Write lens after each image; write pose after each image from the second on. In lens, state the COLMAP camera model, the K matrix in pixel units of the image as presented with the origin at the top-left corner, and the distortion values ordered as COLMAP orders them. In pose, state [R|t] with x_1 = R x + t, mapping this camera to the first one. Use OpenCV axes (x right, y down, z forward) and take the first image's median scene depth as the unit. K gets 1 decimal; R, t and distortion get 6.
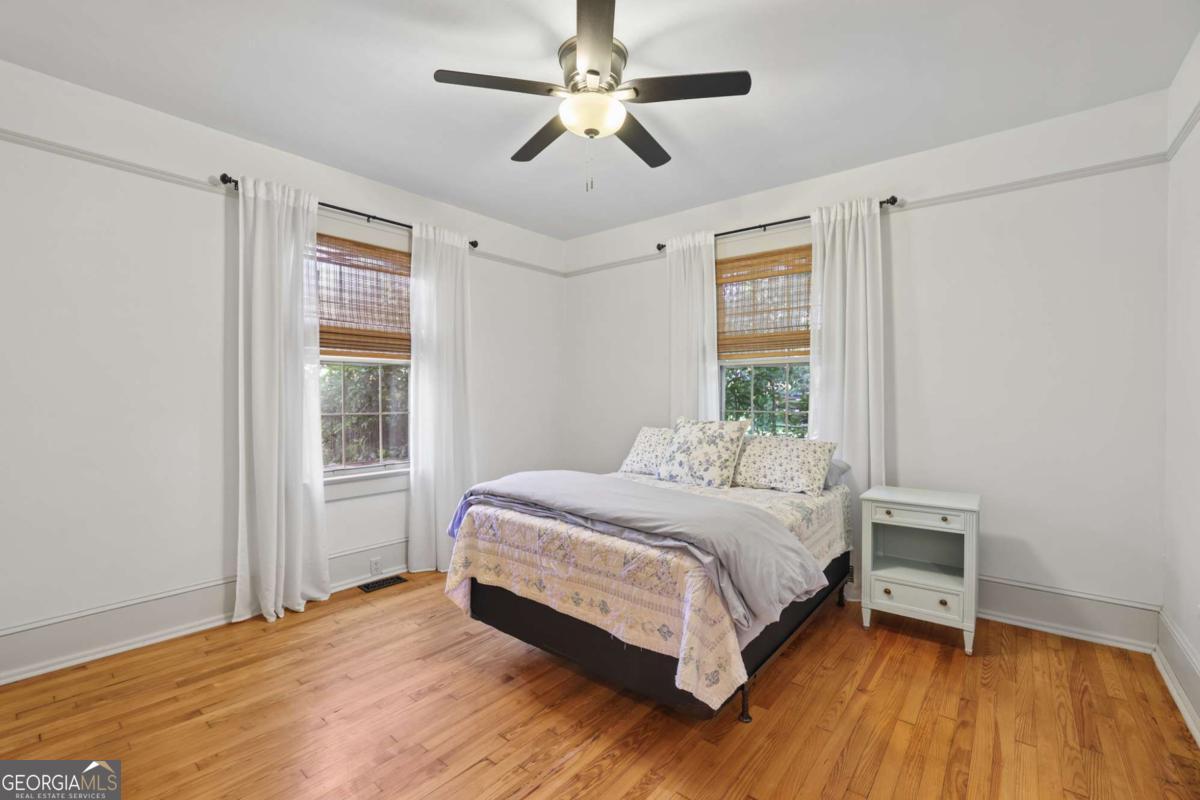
lens RADIAL K [[523.4, 0, 595.7], [0, 523.4, 398.6], [0, 0, 1]] dist [-0.052844, 0.019352]
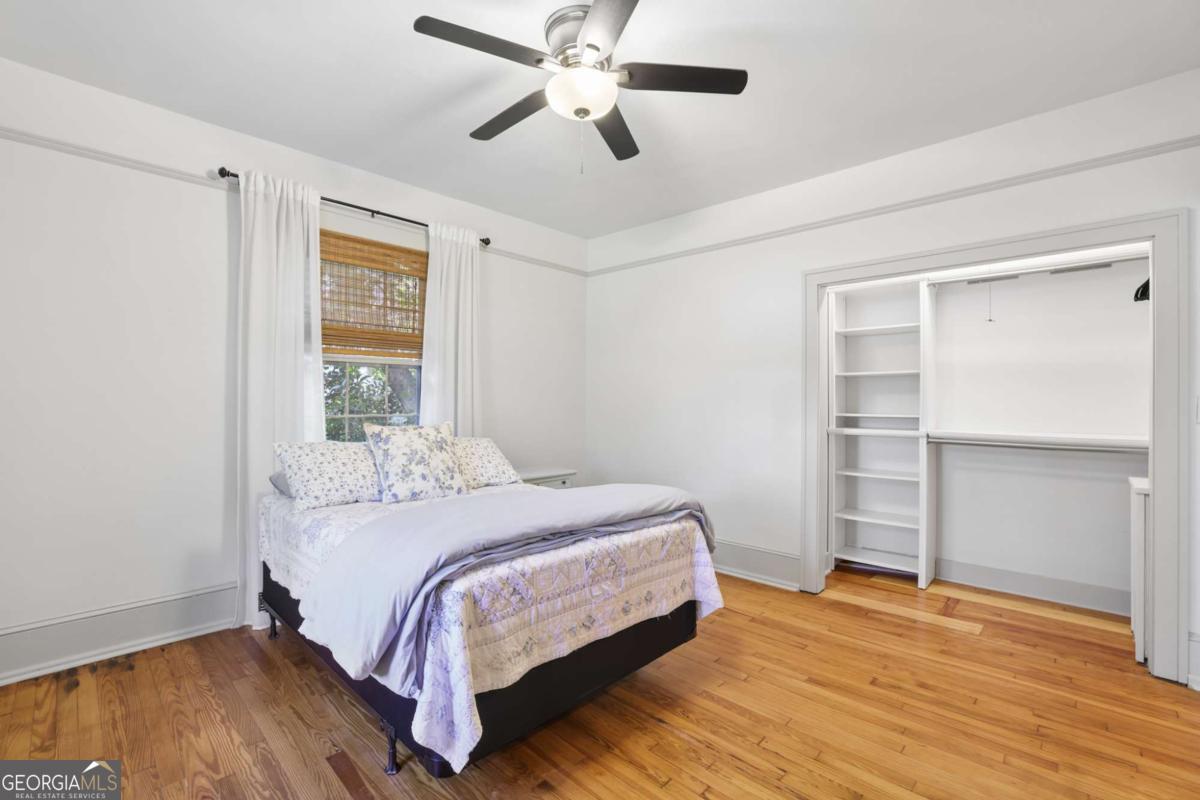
lens RADIAL K [[523.4, 0, 595.7], [0, 523.4, 398.6], [0, 0, 1]] dist [-0.052844, 0.019352]
pose [[0.067390, 0.006001, 0.997709, -0.925953], [0.004997, 0.999967, -0.006352, 0.004914], [-0.997714, 0.005414, 0.067358, 0.918167]]
